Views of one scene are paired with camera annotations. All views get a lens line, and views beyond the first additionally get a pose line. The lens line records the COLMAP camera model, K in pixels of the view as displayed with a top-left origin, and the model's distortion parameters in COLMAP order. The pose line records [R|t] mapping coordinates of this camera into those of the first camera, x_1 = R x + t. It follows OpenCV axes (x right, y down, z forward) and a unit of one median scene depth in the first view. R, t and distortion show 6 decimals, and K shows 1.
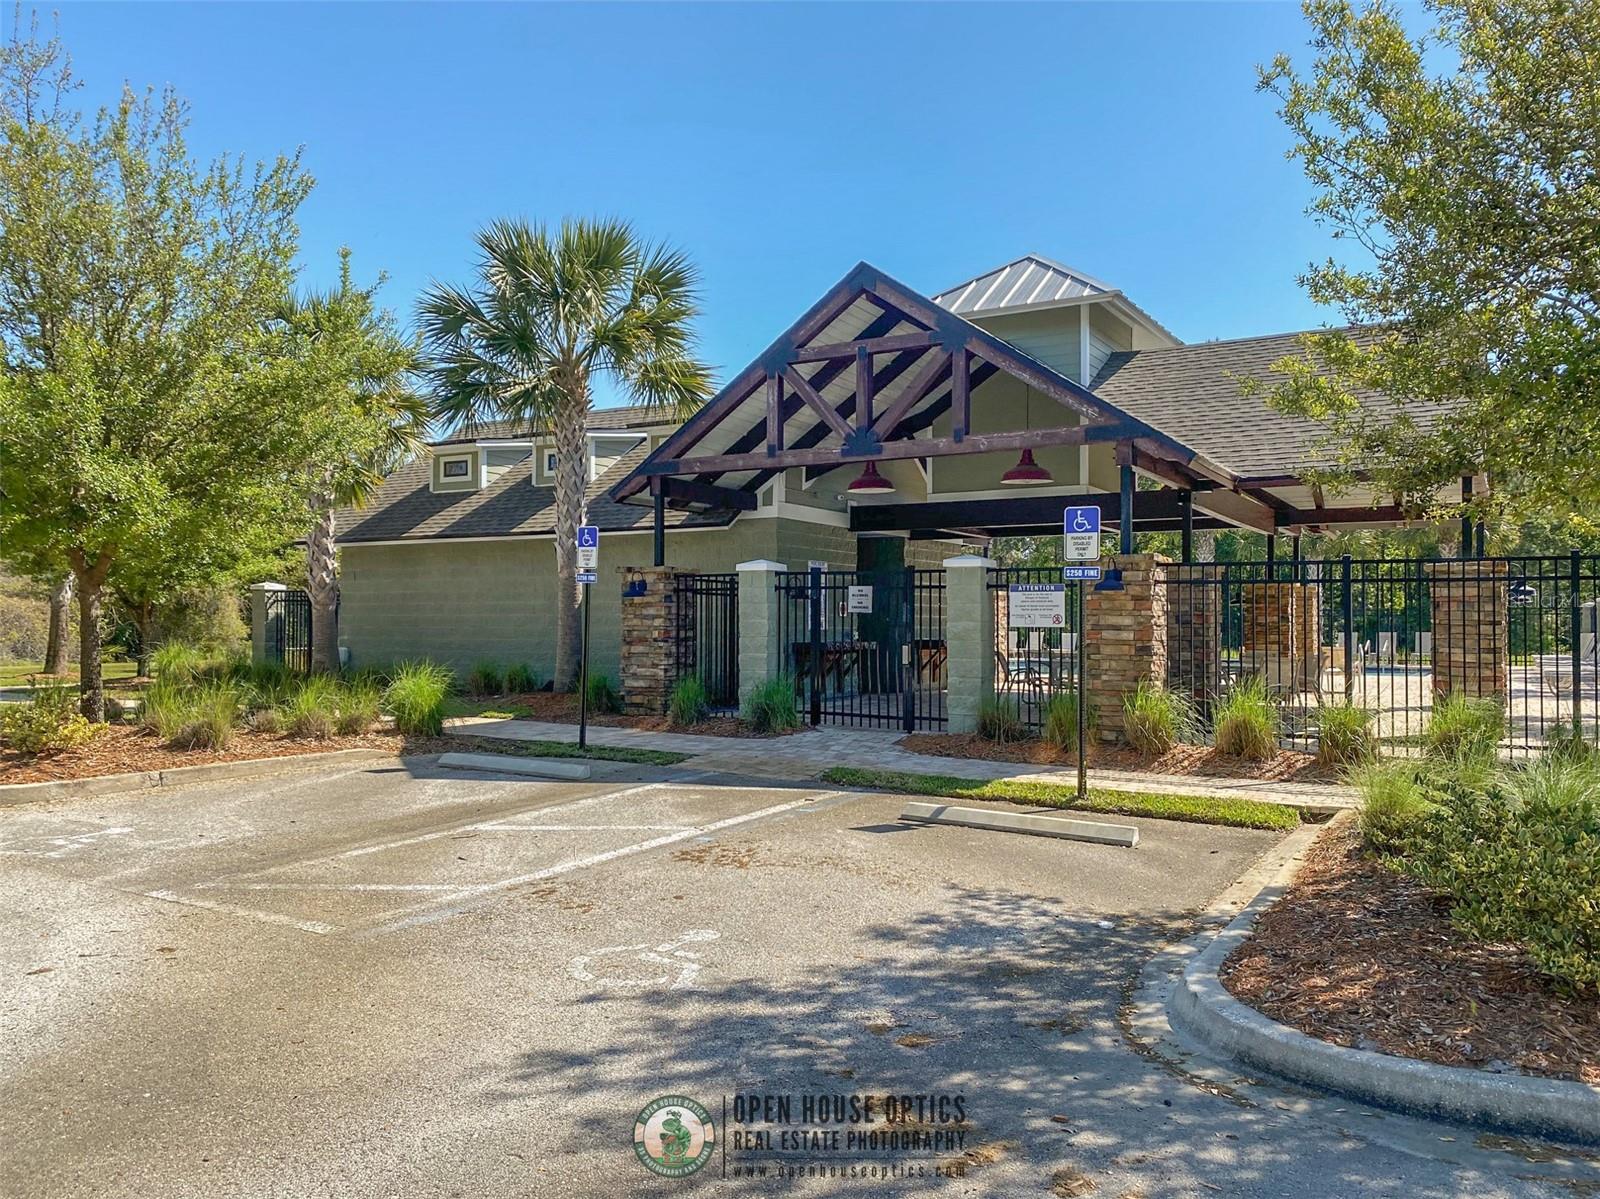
lens RADIAL K [[1225.8, 0, 800.0], [0, 1225.8, 599.5], [0, 0, 1]] dist [0.001916, 0.000733]
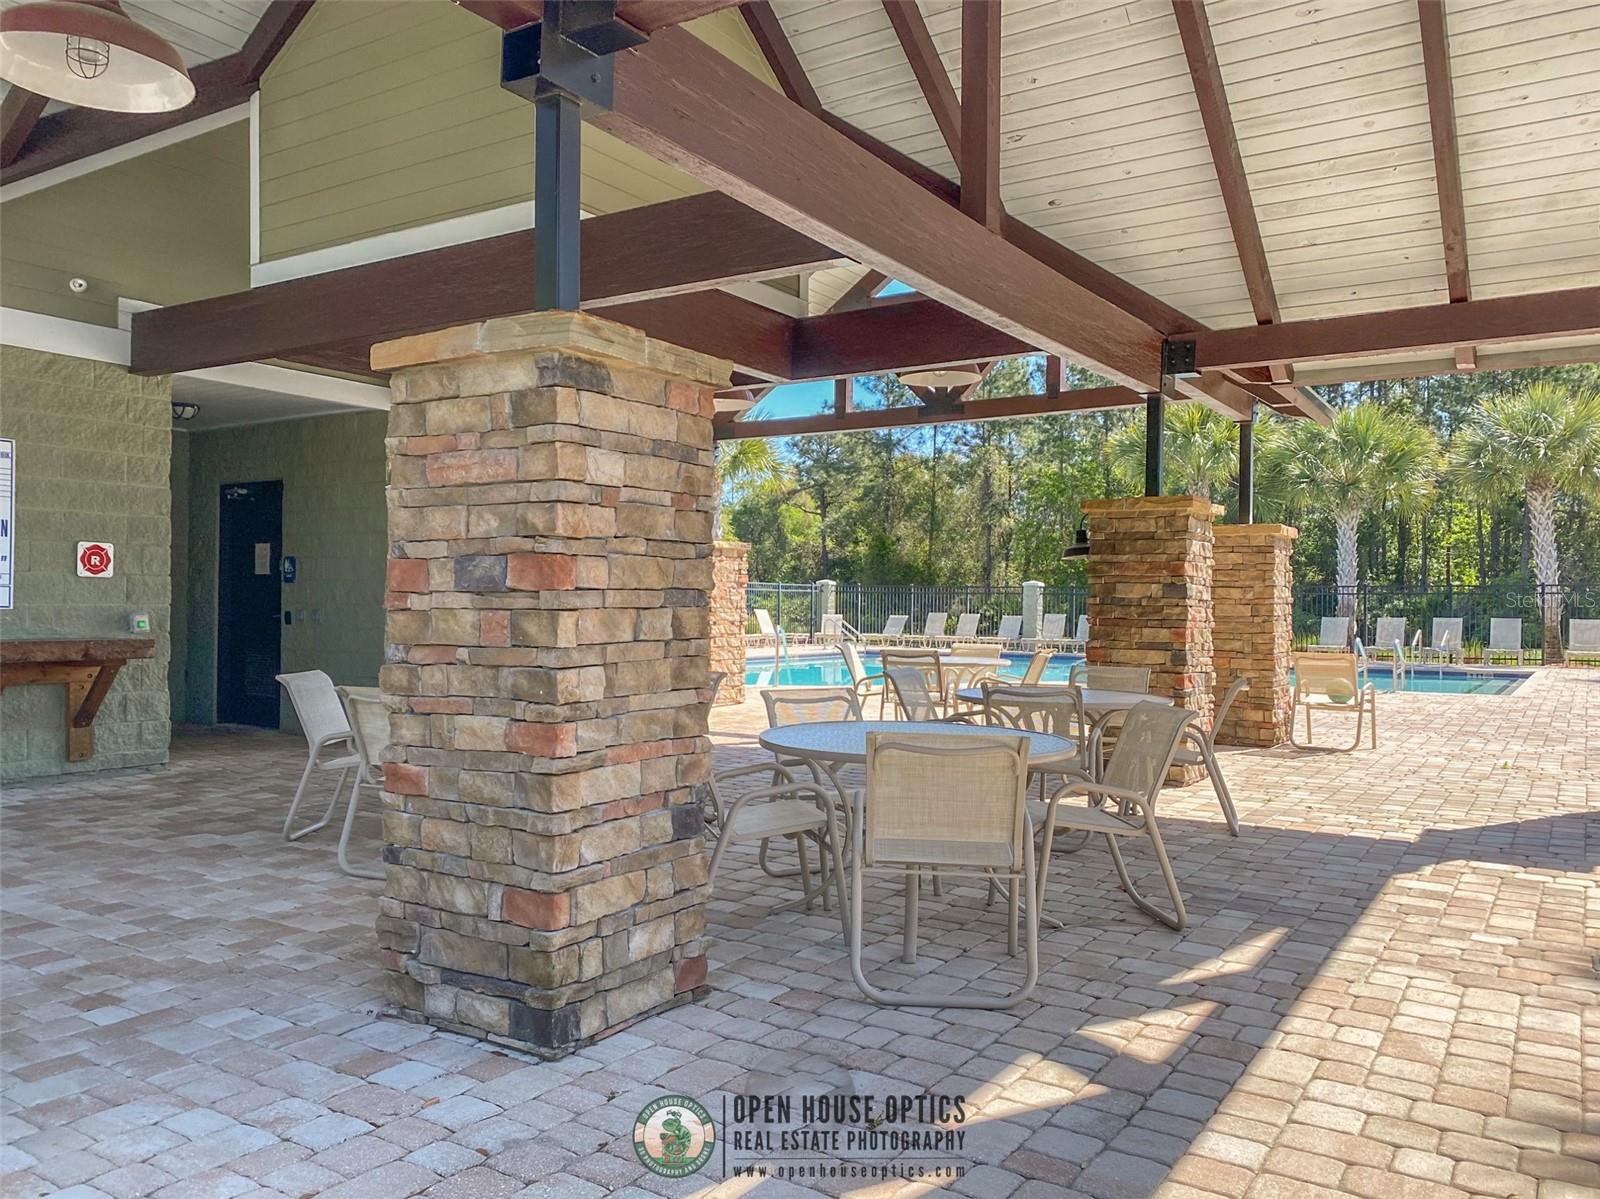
lens RADIAL K [[1174.7, 0, 800.0], [0, 1174.7, 599.5], [0, 0, 1]] dist [-0.000357, 0.000987]
pose [[0.997814, 0.014002, -0.064584, 0.161917], [-0.012616, 0.999682, 0.021816, 0.006616], [0.064869, -0.020953, 0.997674, 0.326260]]
